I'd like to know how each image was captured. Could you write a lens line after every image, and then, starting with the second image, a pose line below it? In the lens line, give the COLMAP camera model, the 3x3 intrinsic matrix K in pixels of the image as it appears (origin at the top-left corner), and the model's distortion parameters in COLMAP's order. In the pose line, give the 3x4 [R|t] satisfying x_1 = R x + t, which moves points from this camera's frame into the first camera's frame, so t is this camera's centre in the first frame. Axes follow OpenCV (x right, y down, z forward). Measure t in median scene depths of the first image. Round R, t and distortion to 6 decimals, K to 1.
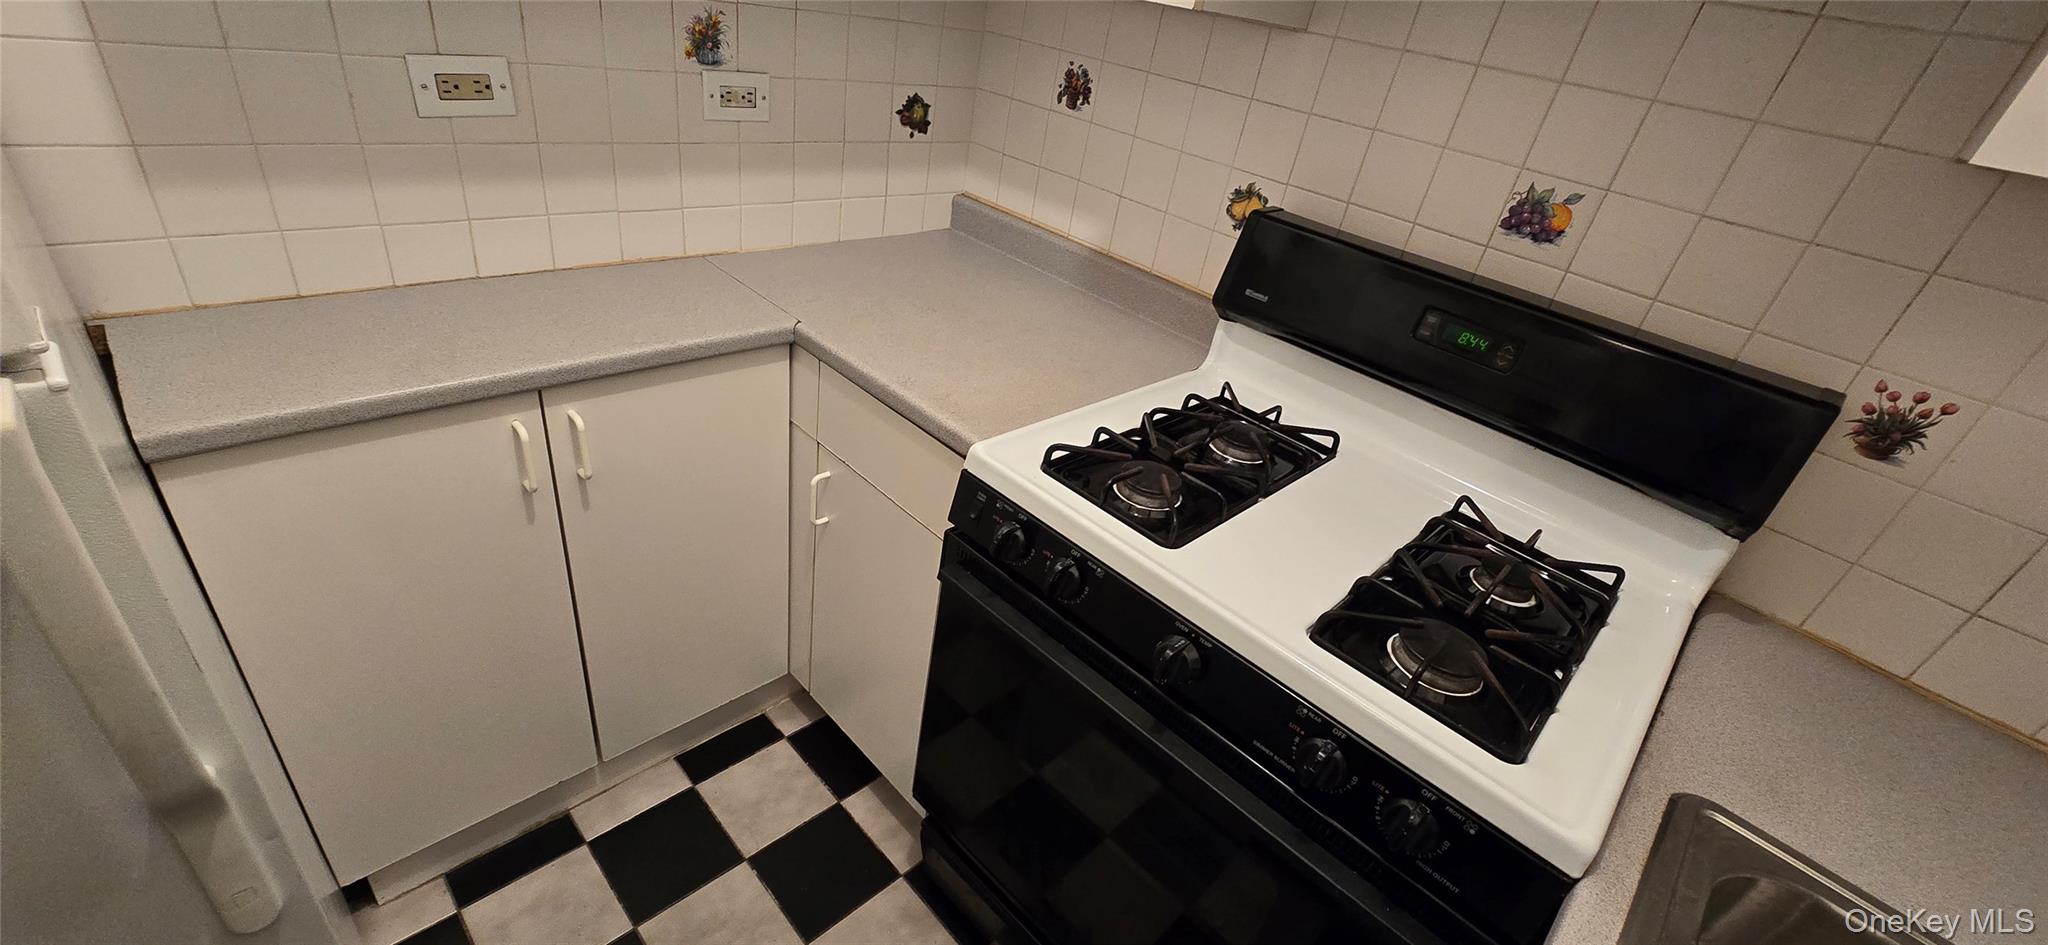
lens RADIAL K [[835.6, 0, 1027.3], [0, 835.6, 477.9], [0, 0, 1]] dist [-0.005769, 0.001313]
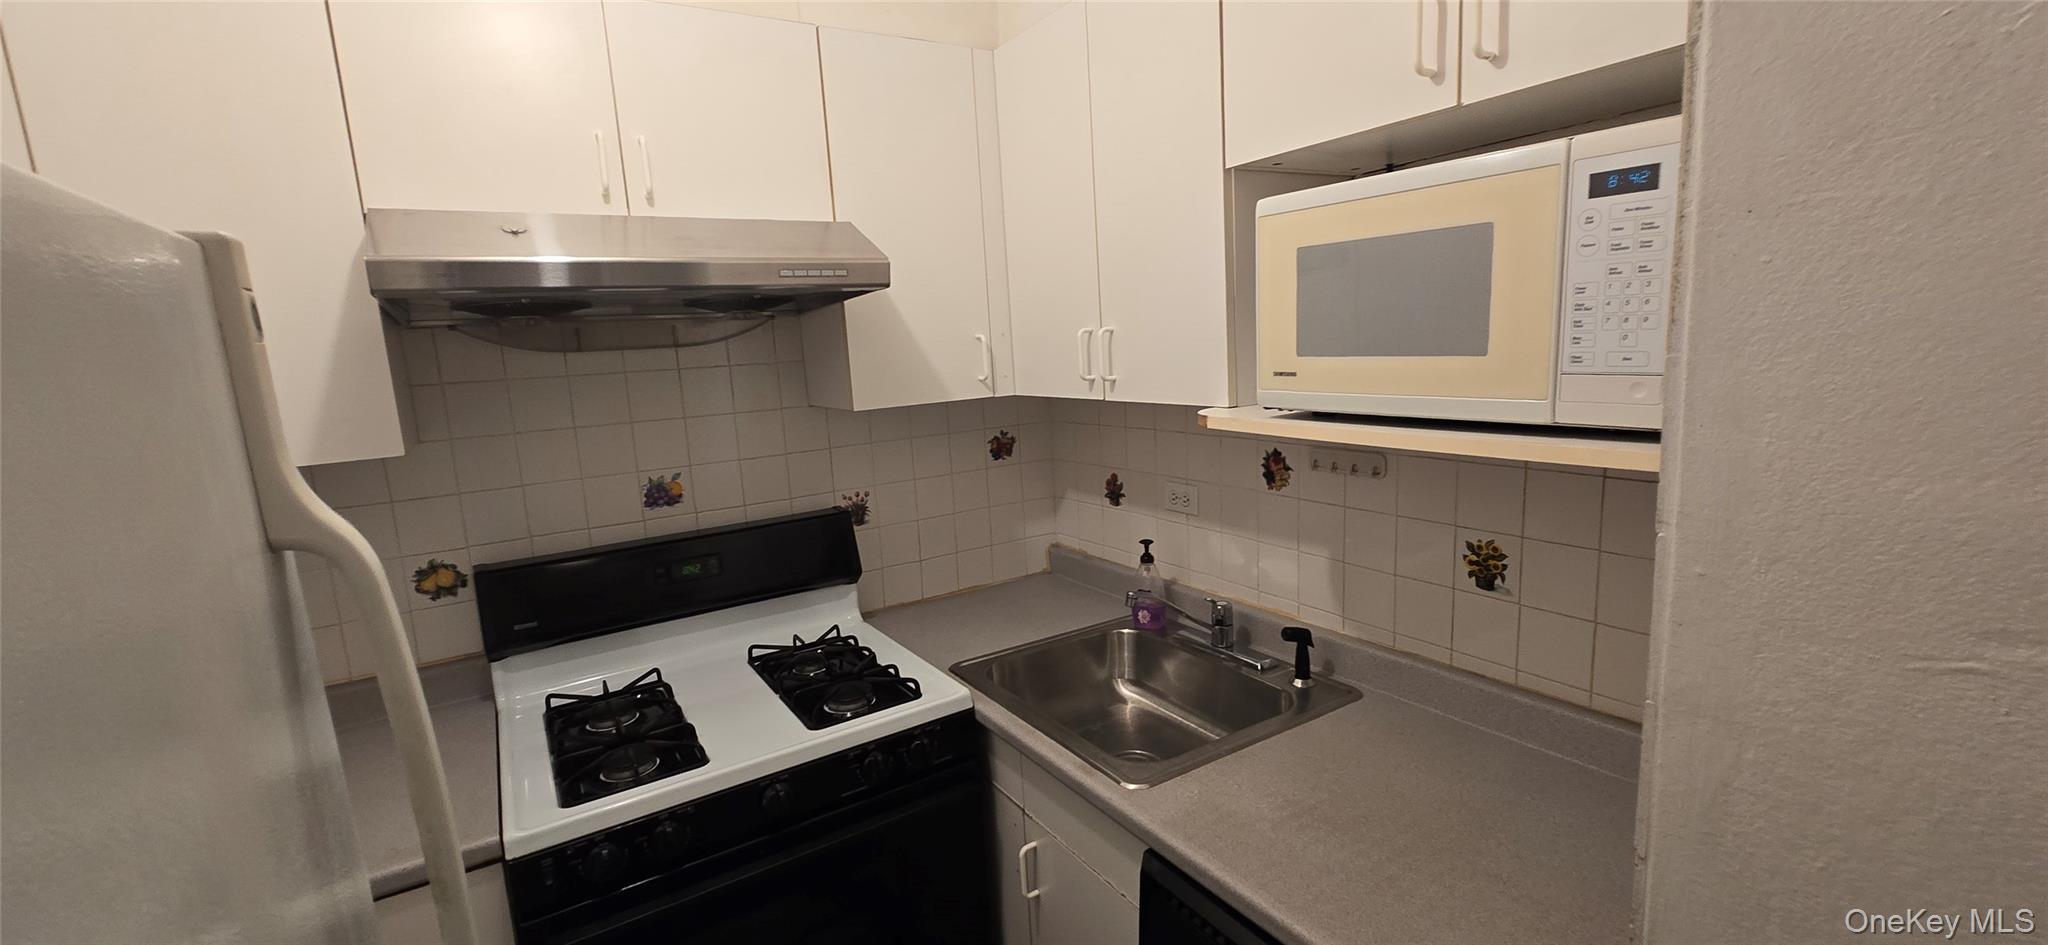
lens RADIAL K [[835.6, 0, 1026.9], [0, 835.6, 481.1], [0, 0, 1]] dist [-0.005769, 0.001313]
pose [[0.215401, -0.332737, 0.918090, -0.704048], [0.585291, 0.796568, 0.151374, -0.157653], [-0.781688, 0.504743, 0.366330, -0.160317]]
